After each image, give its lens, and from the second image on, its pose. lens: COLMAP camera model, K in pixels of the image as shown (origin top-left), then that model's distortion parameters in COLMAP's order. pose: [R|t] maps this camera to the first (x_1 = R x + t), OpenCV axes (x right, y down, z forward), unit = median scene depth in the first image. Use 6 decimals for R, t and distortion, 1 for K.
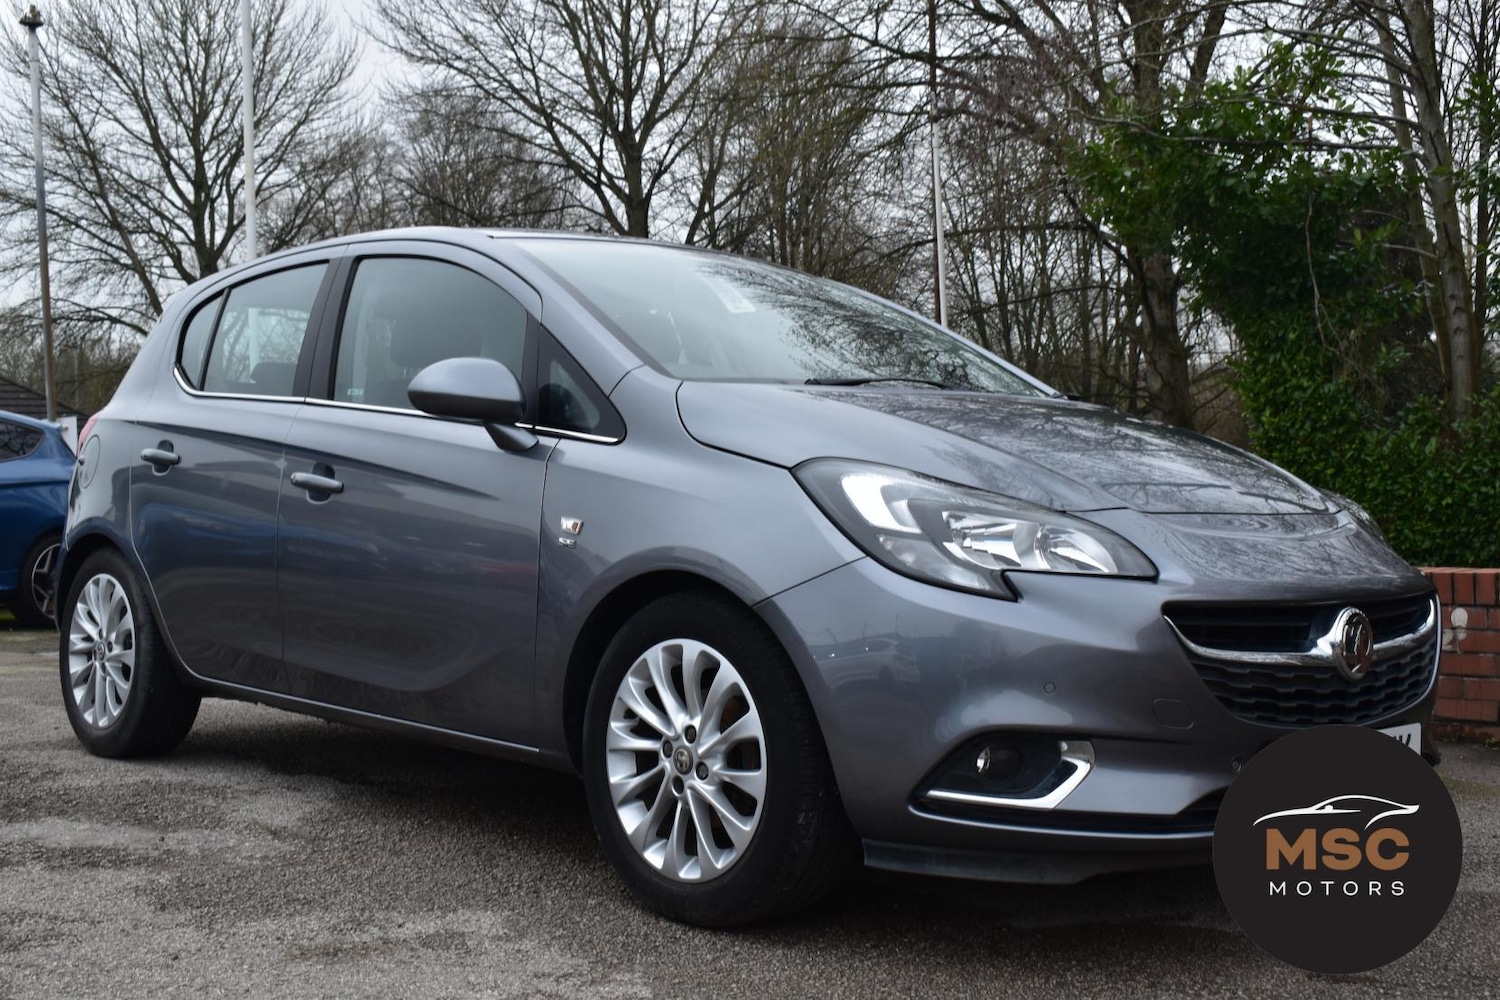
lens RADIAL K [[1814.0, 0, 750.2], [0, 1814.0, 497.5], [0, 0, 1]] dist [-0.047899, 0.000000]
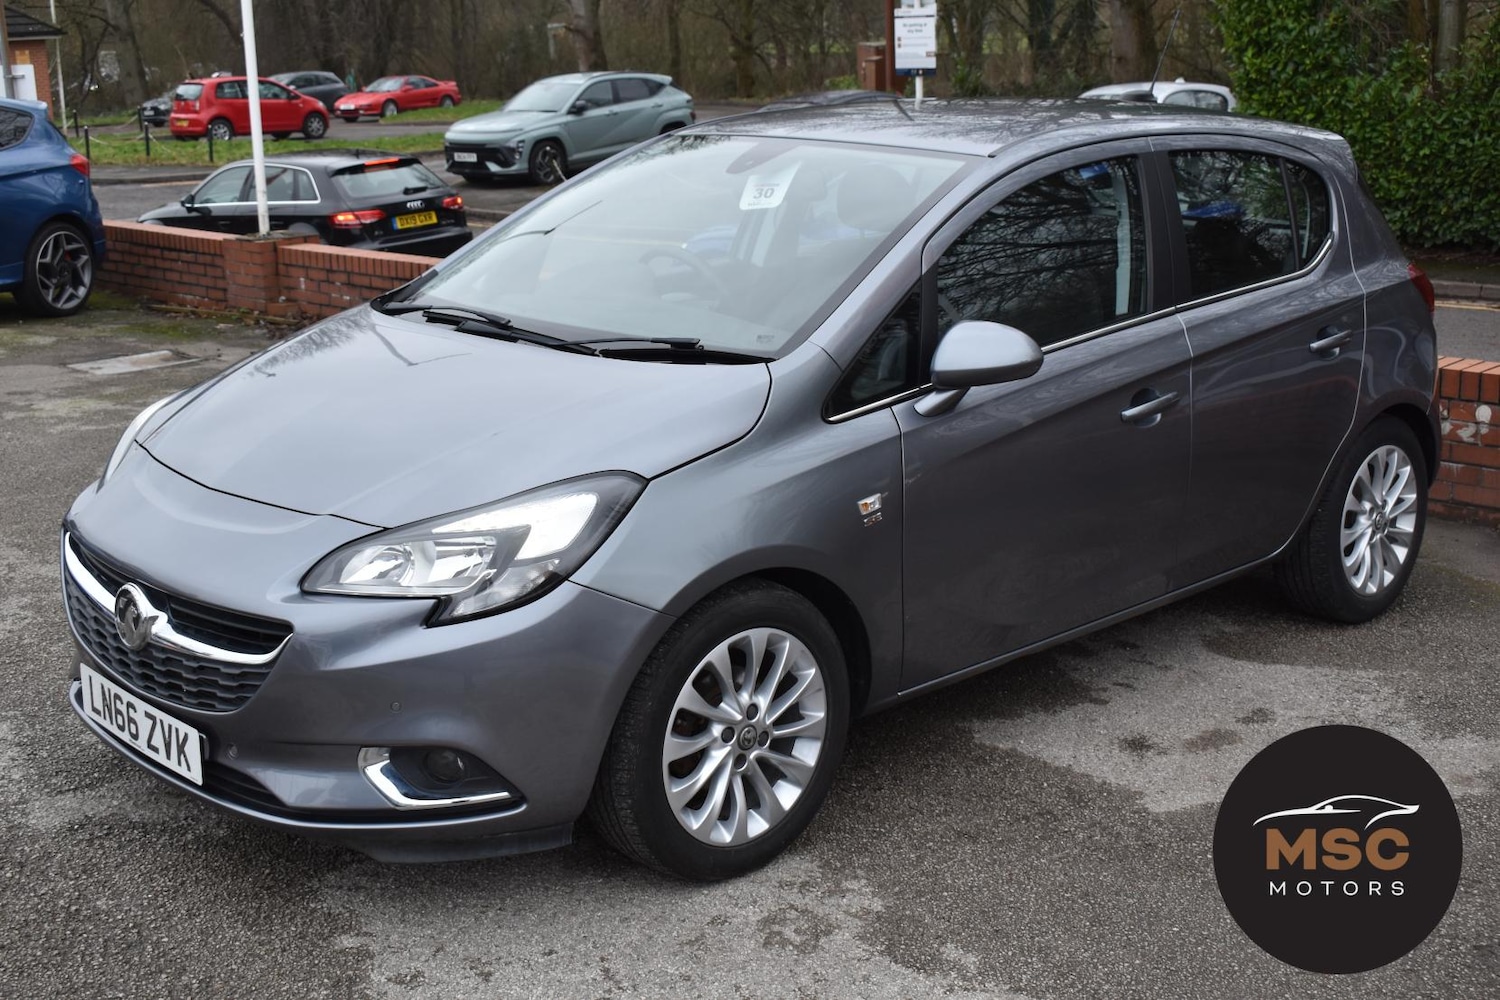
lens RADIAL K [[1859.4, 0, 748.9], [0, 1859.4, 496.1], [0, 0, 1]] dist [-0.045863, 0.000000]
pose [[0.999091, -0.006480, 0.042141, -0.032606], [-0.003503, 0.972565, 0.232605, -0.047902], [-0.042492, -0.232541, 0.971658, -0.025854]]
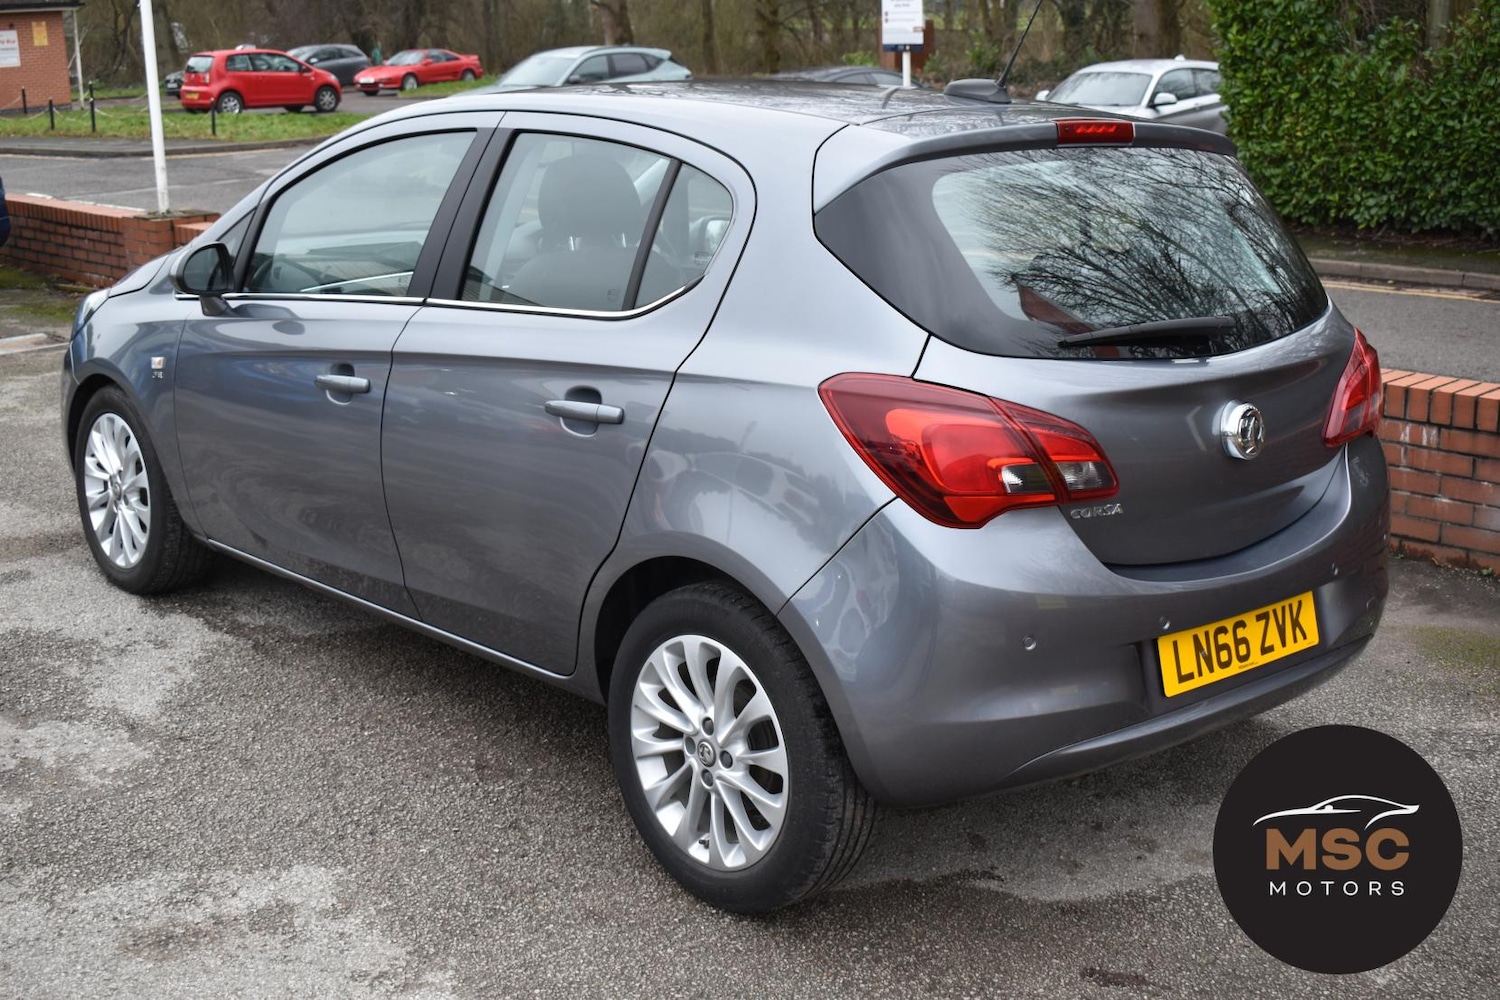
lens RADIAL K [[1859.4, 0, 746.0], [0, 1859.4, 492.6], [0, 0, 1]] dist [-0.045863, 0.000000]
pose [[0.999865, 0.004677, 0.015747, 0.016064], [-0.008368, 0.969926, 0.243257, -0.047429], [-0.014136, -0.243356, 0.969834, 0.001904]]
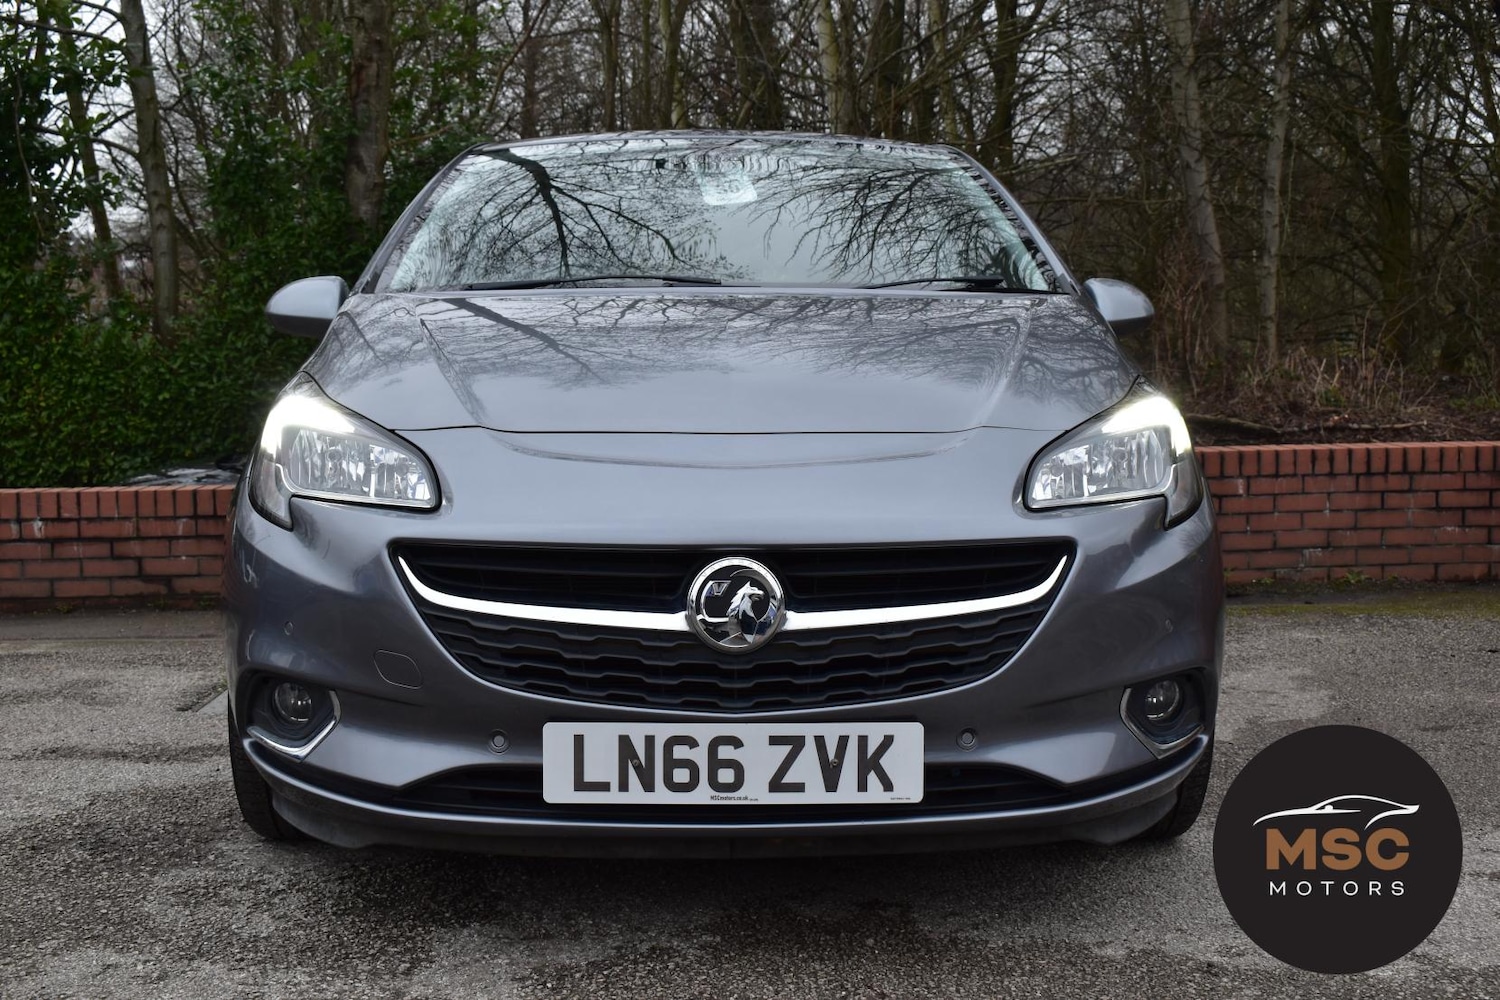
lens RADIAL K [[1859.4, 0, 738.3], [0, 1859.4, 500.0], [0, 0, 1]] dist [-0.045863, 0.000000]
pose [[0.637585, -0.053779, 0.768501, -0.205333], [0.007403, 0.997942, 0.063693, -0.003659], [-0.770344, -0.034921, 0.636671, 0.083147]]
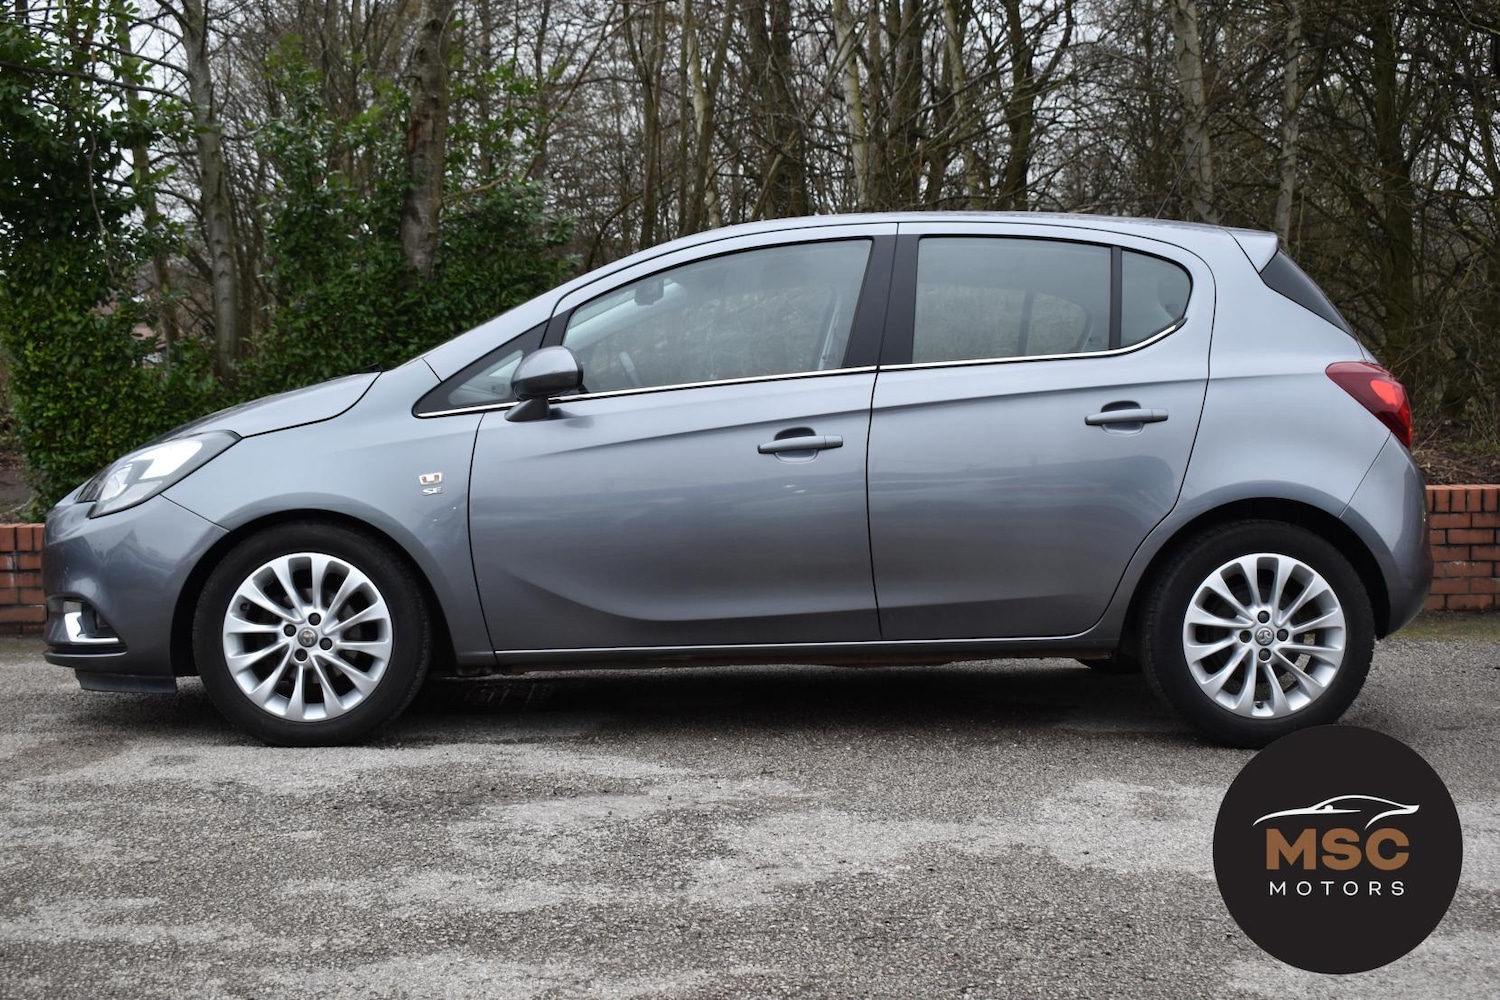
lens RADIAL K [[1859.4, 0, 737.6], [0, 1859.4, 507.7], [0, 0, 1]] dist [-0.045863, 0.000000]
pose [[0.637672, -0.038307, 0.769355, -0.255764], [0.003276, 0.998889, 0.047020, -0.005807], [-0.770301, -0.027463, 0.637089, 0.068589]]
